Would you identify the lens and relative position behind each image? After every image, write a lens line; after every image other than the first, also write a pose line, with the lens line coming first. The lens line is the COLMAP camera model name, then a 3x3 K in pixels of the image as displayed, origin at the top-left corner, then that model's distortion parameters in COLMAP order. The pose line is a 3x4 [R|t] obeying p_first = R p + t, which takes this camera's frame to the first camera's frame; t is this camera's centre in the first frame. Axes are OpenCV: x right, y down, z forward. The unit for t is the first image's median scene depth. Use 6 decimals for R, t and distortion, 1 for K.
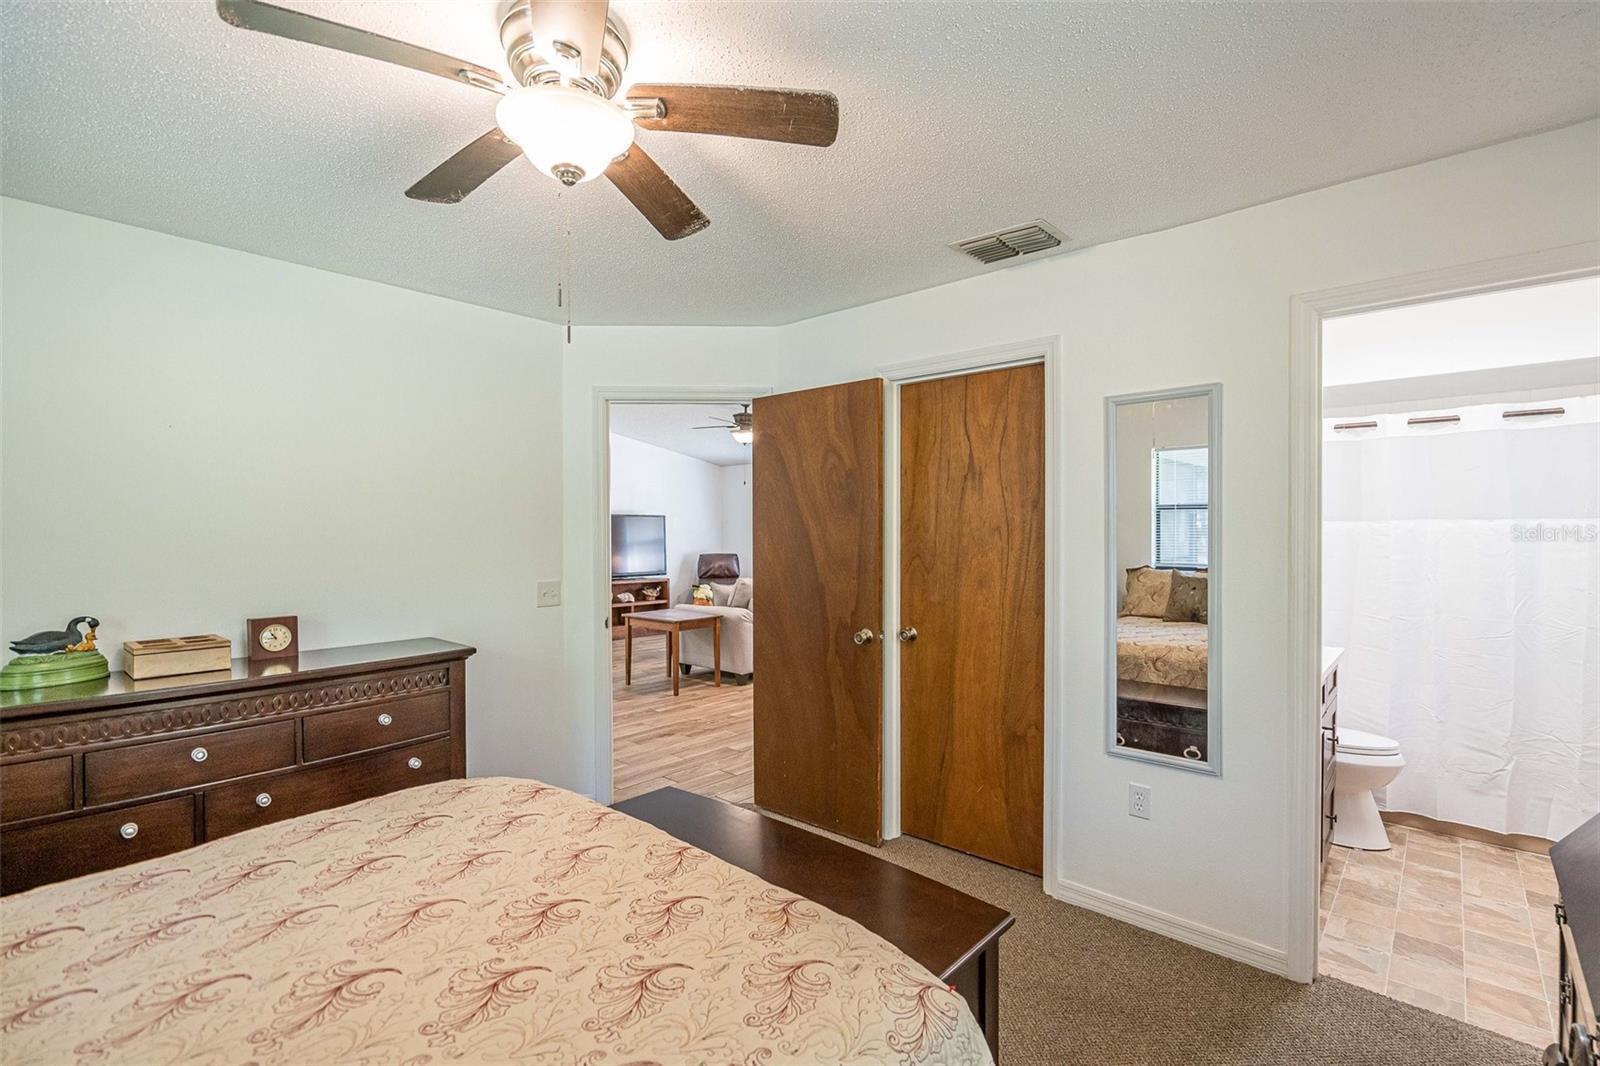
lens RADIAL K [[727.7, 0, 809.7], [0, 727.7, 541.6], [0, 0, 1]] dist [0.005270, 0.000547]
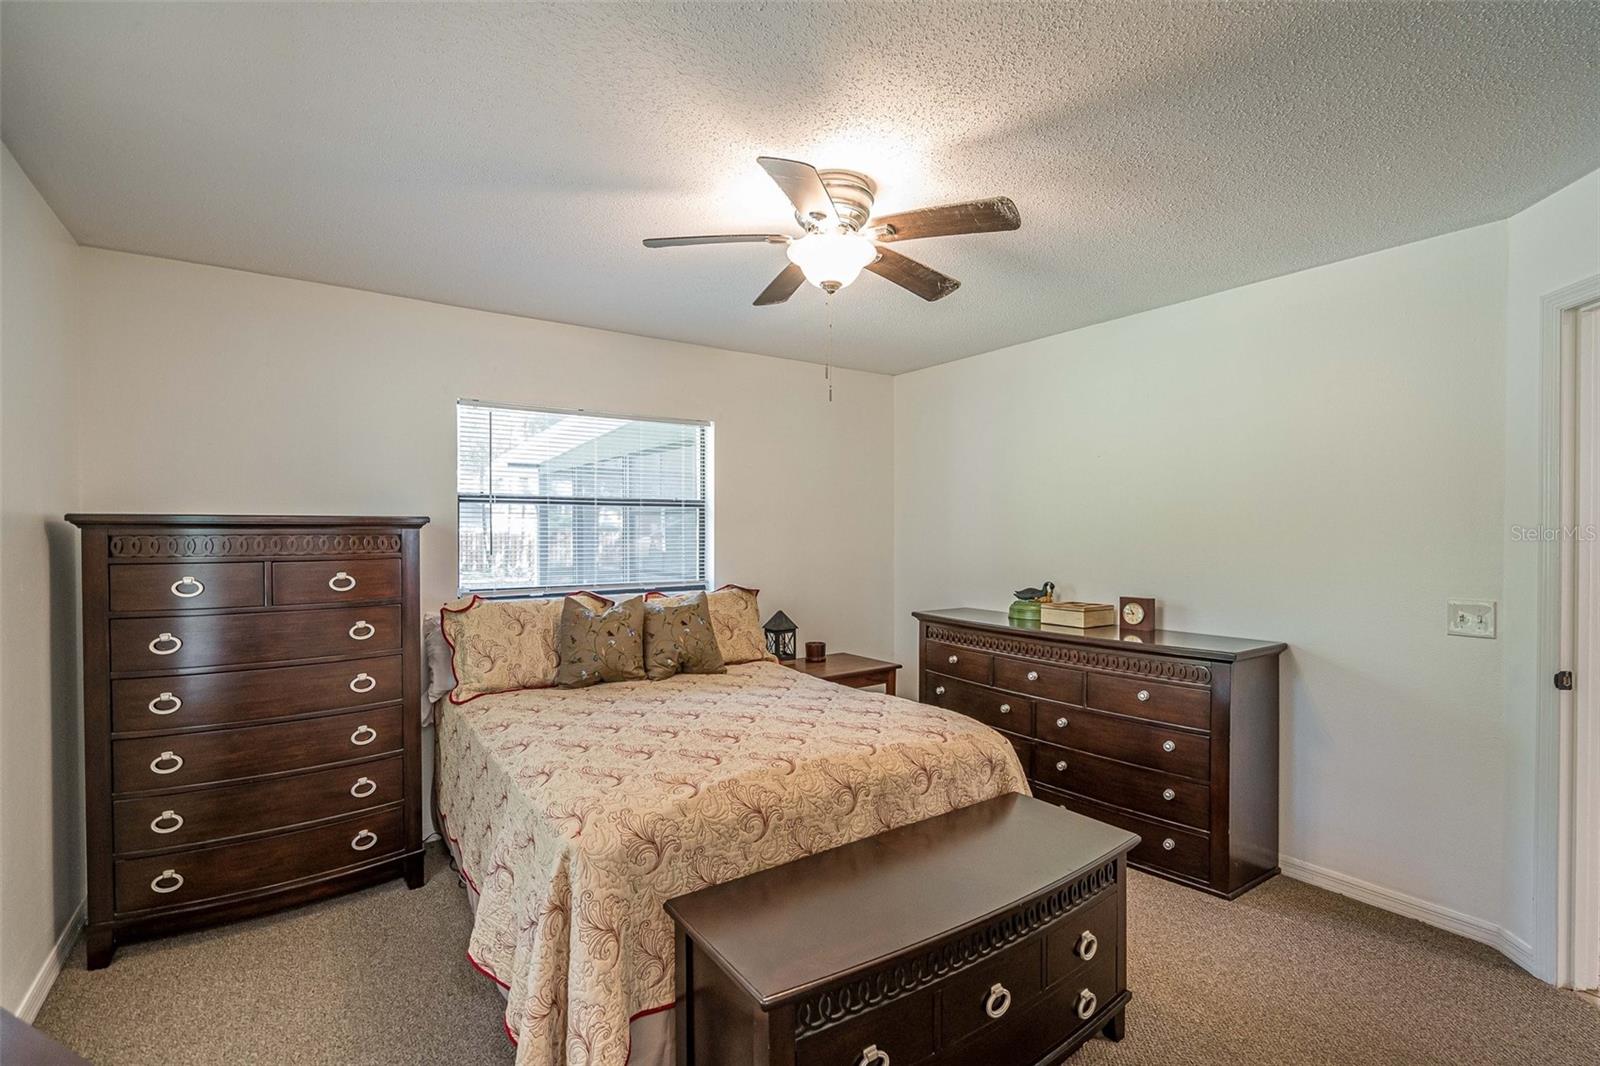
lens RADIAL K [[727.7, 0, 793.2], [0, 727.7, 535.0], [0, 0, 1]] dist [0.005270, 0.000547]
pose [[-0.238528, 0.010021, -0.971084, 1.276129], [-0.005235, 0.999919, 0.011605, -0.033391], [0.971122, 0.007851, -0.238456, 1.445708]]
